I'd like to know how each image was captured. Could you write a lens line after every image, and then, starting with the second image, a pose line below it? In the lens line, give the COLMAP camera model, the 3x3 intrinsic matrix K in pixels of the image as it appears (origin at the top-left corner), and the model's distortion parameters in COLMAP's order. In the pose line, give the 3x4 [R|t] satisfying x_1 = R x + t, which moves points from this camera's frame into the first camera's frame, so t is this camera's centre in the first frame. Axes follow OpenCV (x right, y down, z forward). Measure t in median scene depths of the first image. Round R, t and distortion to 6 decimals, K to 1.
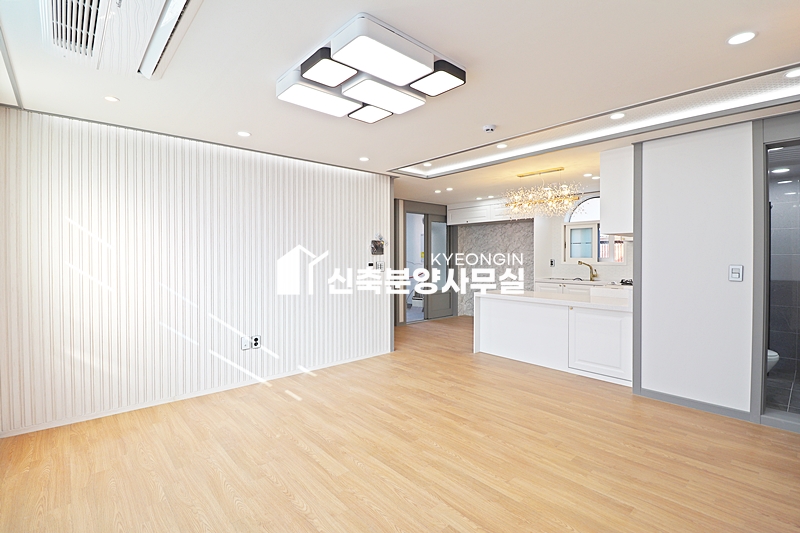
lens RADIAL K [[370.1, 0, 398.4], [0, 370.1, 259.8], [0, 0, 1]] dist [-0.002168, -0.007642]
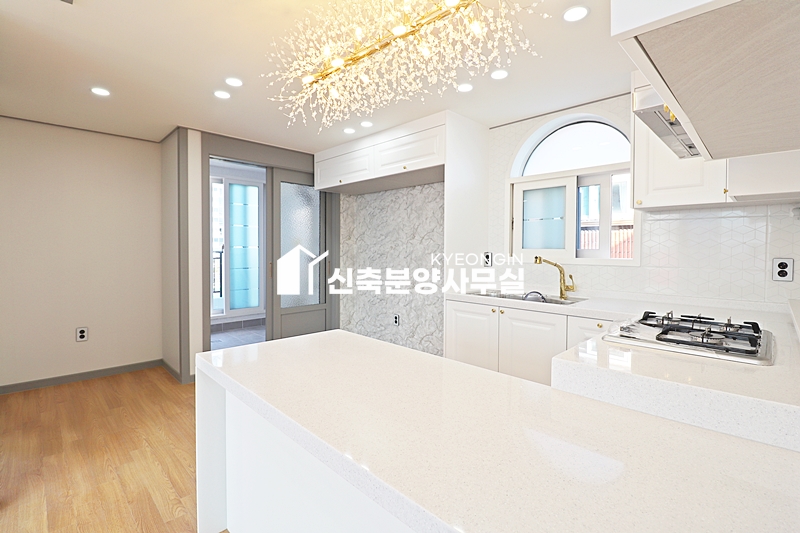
lens RADIAL K [[373.1, 0, 403.7], [0, 373.1, 259.0], [0, 0, 1]] dist [-0.015121, -0.001389]
pose [[0.998348, 0.005211, 0.057227, 0.508623], [-0.006135, 0.999854, 0.015979, 0.000486], [-0.057135, -0.016303, 0.998233, 0.936761]]
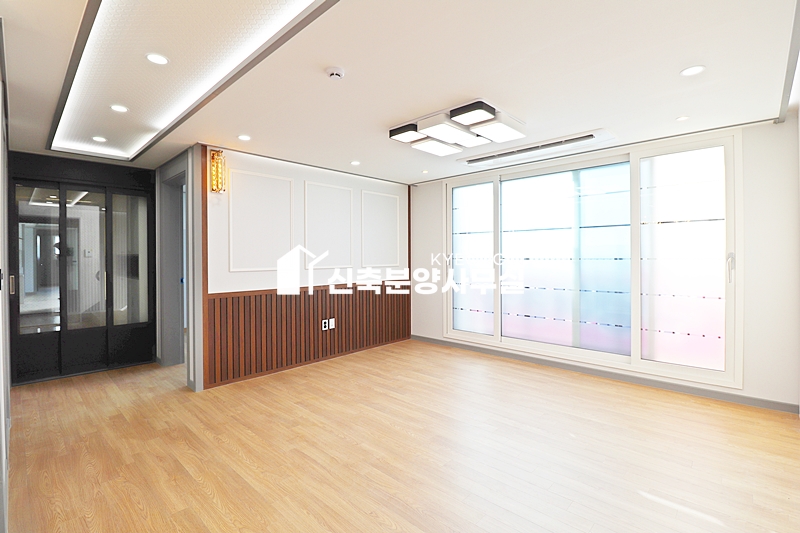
lens RADIAL K [[370.1, 0, 398.4], [0, 370.1, 259.8], [0, 0, 1]] dist [-0.002168, -0.007642]
pose [[-0.996733, 0.006907, -0.080468, 0.159431], [0.005150, 0.999744, 0.022026, -0.011602], [0.080600, 0.021540, -0.996514, 1.470726]]
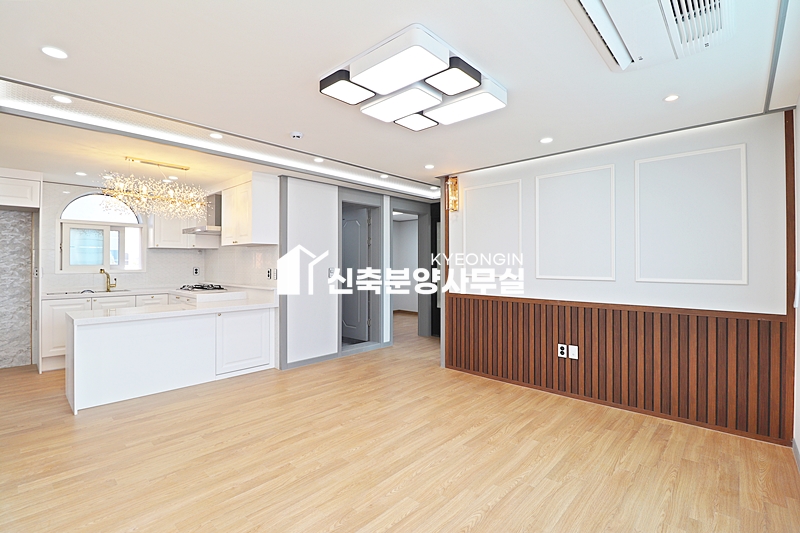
lens RADIAL K [[370.1, 0, 398.4], [0, 370.1, 259.8], [0, 0, 1]] dist [-0.002168, -0.007642]
pose [[-0.091161, 0.009105, 0.995795, -0.665988], [0.012098, 0.999895, -0.008035, -0.004099], [-0.995763, 0.011315, -0.091261, 0.701688]]
